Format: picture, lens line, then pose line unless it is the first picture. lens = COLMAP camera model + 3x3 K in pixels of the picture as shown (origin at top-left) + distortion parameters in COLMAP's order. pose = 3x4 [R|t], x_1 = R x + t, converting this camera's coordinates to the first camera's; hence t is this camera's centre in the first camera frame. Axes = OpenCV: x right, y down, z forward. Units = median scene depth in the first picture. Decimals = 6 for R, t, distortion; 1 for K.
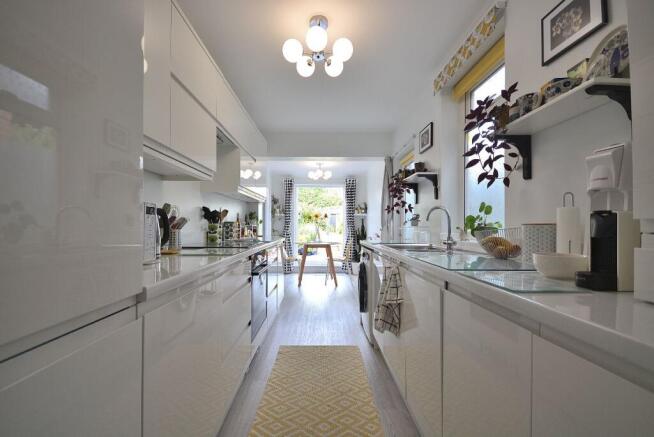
lens RADIAL K [[291.2, 0, 316.4], [0, 291.2, 221.9], [0, 0, 1]] dist [0.005134, -0.008190]
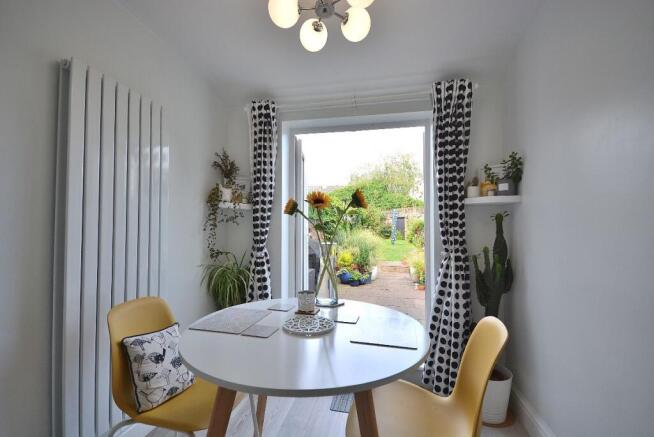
lens RADIAL K [[291.2, 0, 326.0], [0, 291.2, 224.3], [0, 0, 1]] dist [0.005134, -0.008190]
pose [[0.980394, -0.006891, -0.196927, 0.147919], [0.004847, 0.999929, -0.010860, 0.003565], [0.196988, 0.009693, 0.980358, 2.136479]]
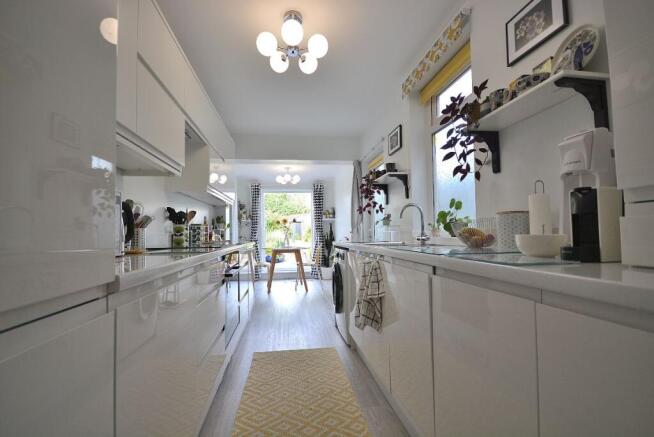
lens RADIAL K [[291.2, 0, 317.7], [0, 291.2, 222.3], [0, 0, 1]] dist [0.005134, -0.008190]
pose [[0.992080, -0.012911, 0.124943, -0.038500], [0.016420, 0.999498, -0.027092, 0.035283], [-0.124531, 0.028929, 0.991794, 0.024989]]
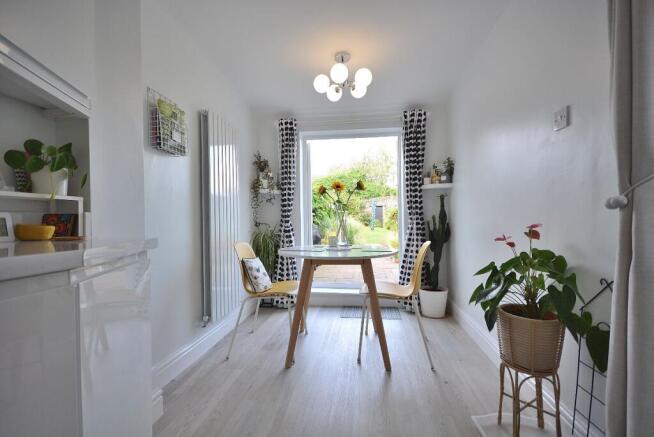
lens RADIAL K [[298.9, 0, 324.8], [0, 298.9, 224.0], [0, 0, 1]] dist [-0.015353, -0.000062]
pose [[0.991990, -0.015302, -0.125387, 0.097659], [0.017939, 0.999640, 0.019928, 0.070211], [0.125037, -0.022017, 0.991908, 1.568662]]
